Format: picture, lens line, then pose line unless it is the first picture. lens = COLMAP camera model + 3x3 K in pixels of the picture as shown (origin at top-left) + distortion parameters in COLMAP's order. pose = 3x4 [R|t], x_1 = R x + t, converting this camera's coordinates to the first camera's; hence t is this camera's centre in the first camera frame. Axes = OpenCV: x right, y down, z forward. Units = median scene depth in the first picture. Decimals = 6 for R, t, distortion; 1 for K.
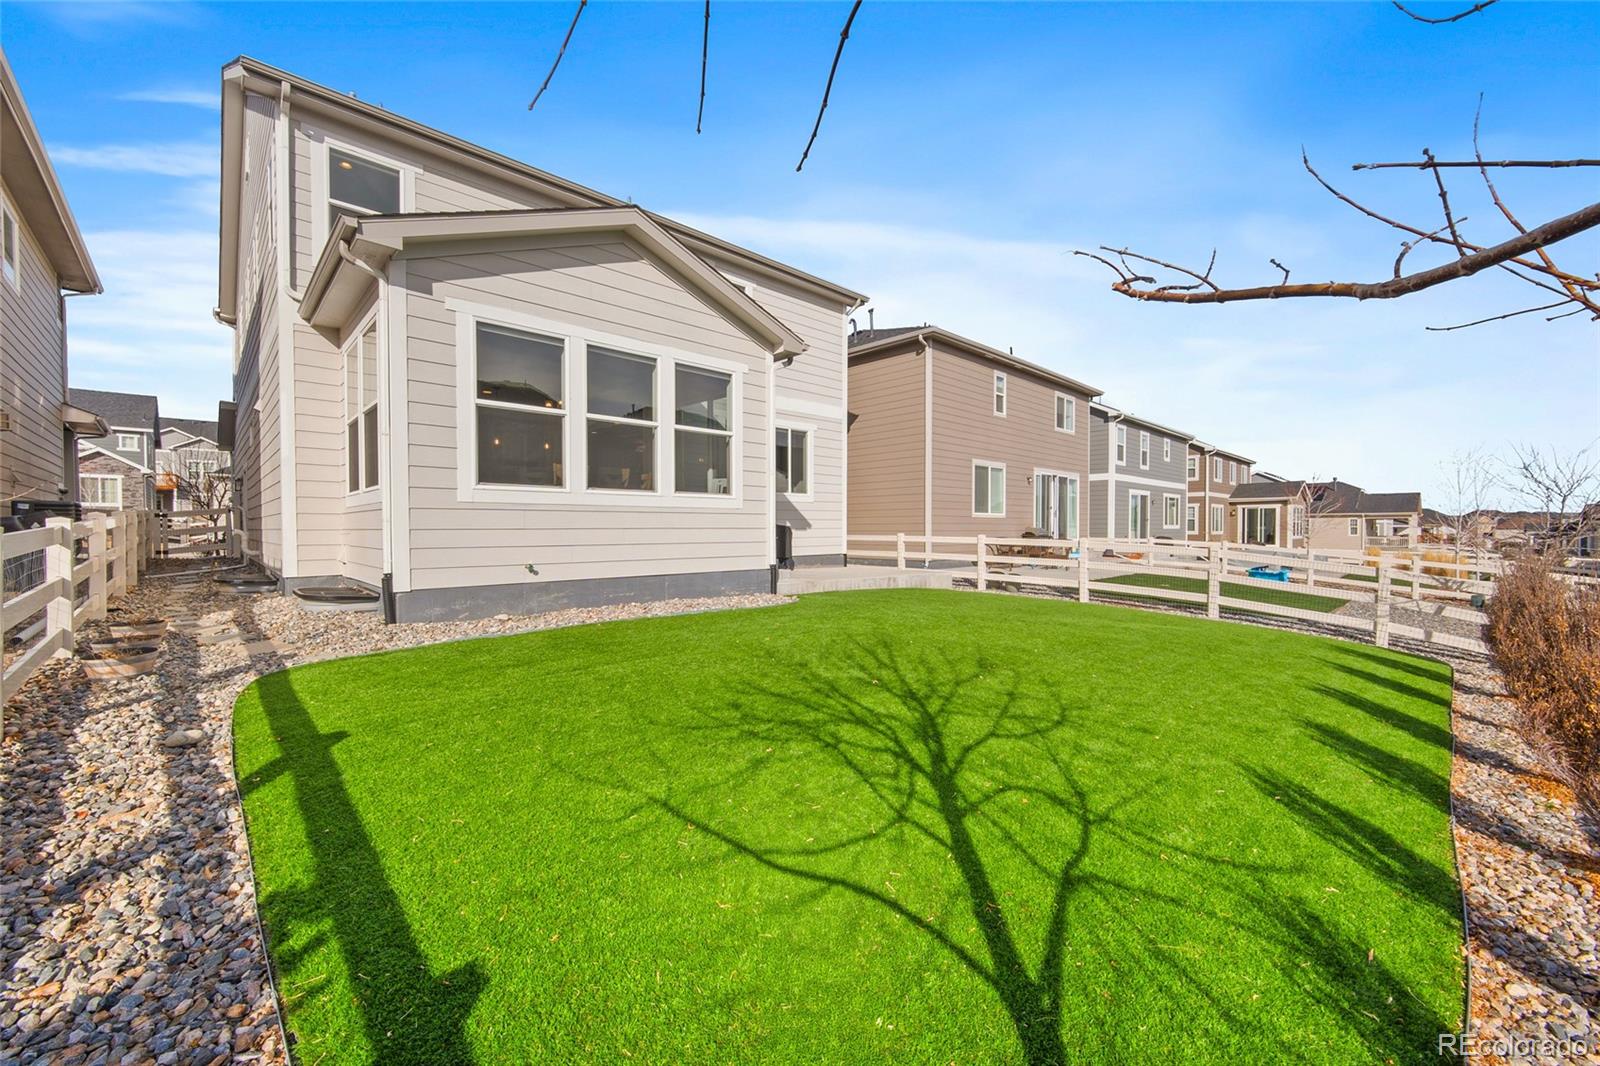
lens RADIAL K [[628.3, 0, 789.3], [0, 628.3, 538.4], [0, 0, 1]] dist [-0.002968, -0.000636]
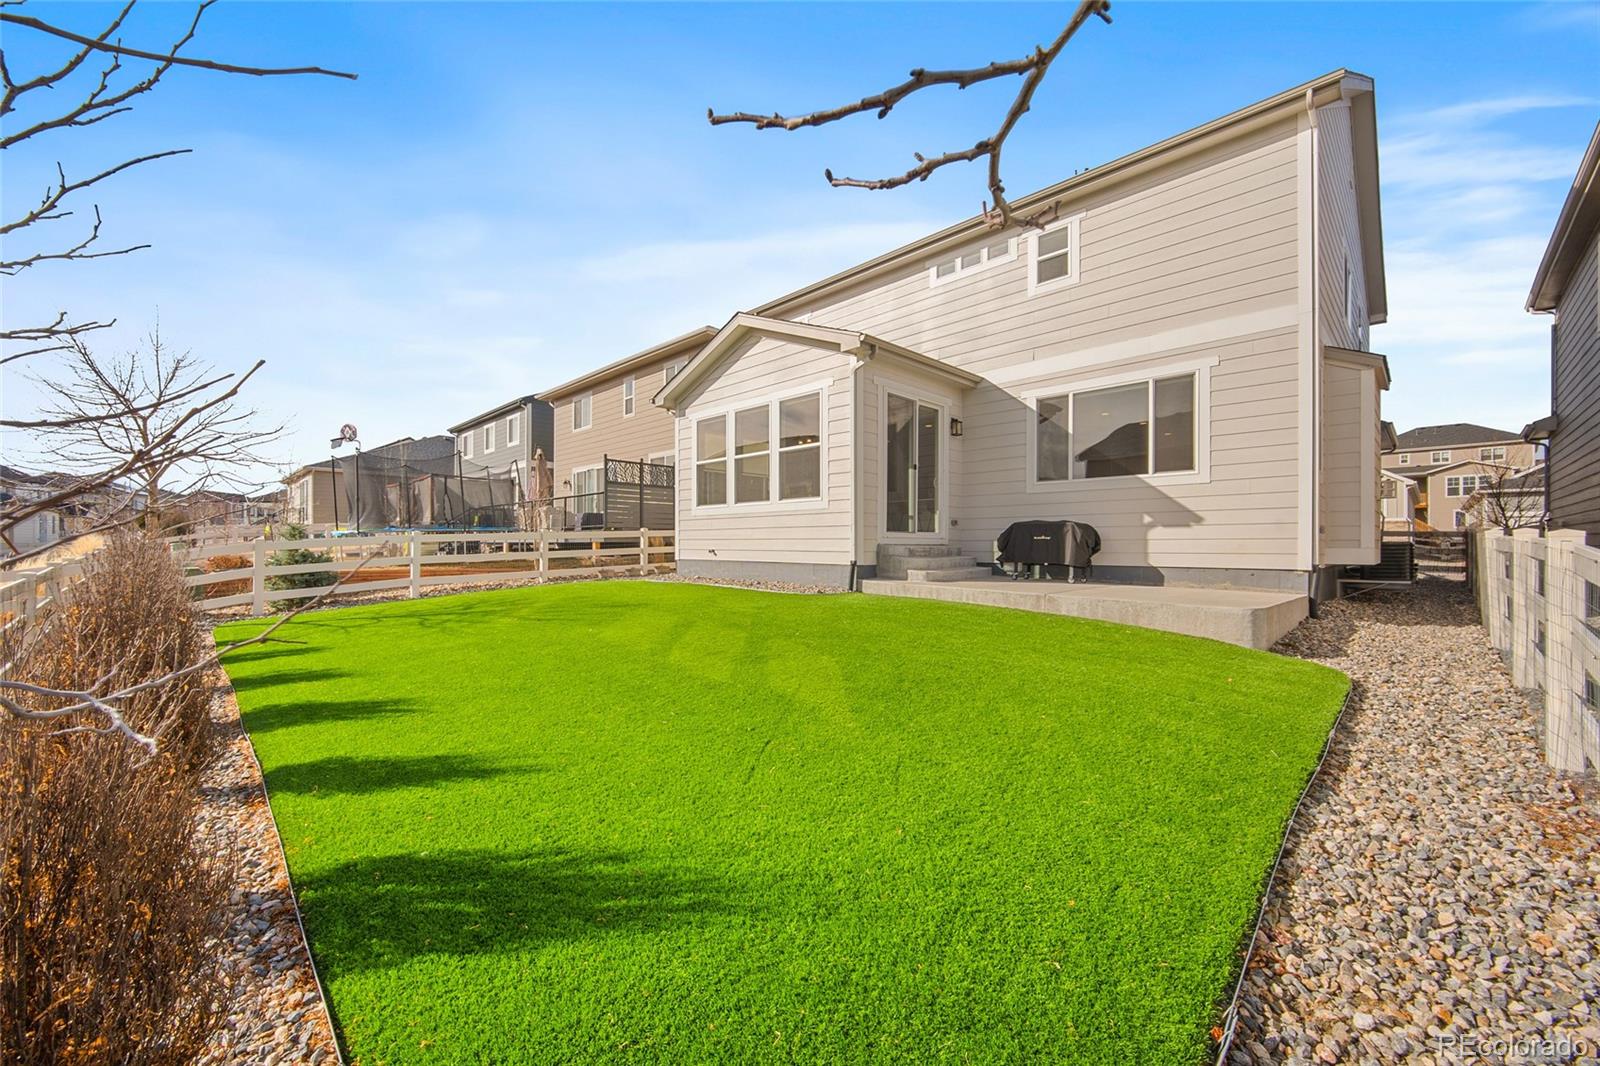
lens RADIAL K [[628.3, 0, 788.9], [0, 628.3, 532.8], [0, 0, 1]] dist [-0.002968, -0.000636]
pose [[0.012099, -0.007882, -0.999896, 1.175930], [-0.013685, 0.999874, -0.008048, 0.005809], [0.999833, 0.013781, 0.011990, 1.032557]]
